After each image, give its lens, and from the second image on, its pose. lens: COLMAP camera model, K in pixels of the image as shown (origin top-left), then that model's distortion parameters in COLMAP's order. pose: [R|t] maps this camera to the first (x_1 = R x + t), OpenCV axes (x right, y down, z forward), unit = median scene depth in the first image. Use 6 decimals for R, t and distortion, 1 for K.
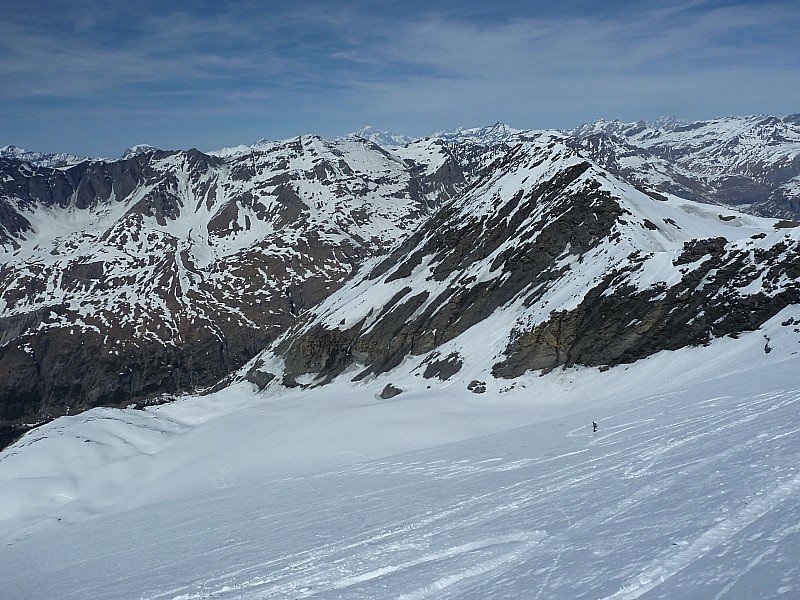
lens RADIAL K [[614.0, 0, 398.3], [0, 614.0, 299.0], [0, 0, 1]] dist [-0.032505, 0.014387]
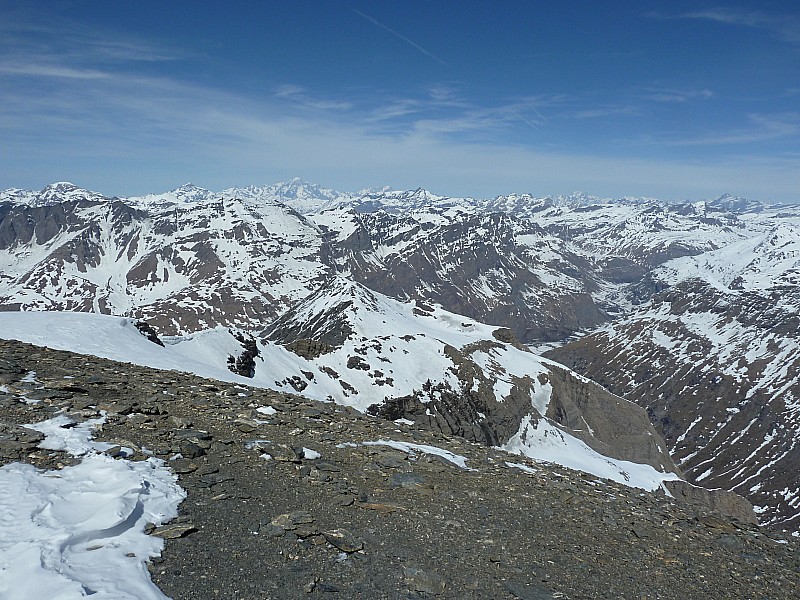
lens RADIAL K [[614.0, 0, 402.1], [0, 614.0, 299.2], [0, 0, 1]] dist [-0.032505, 0.014387]
pose [[0.989399, 0.063162, 0.130767, 0.024744], [-0.051823, 0.994739, -0.088371, -0.007880], [-0.135661, 0.080658, 0.987467, -0.103631]]
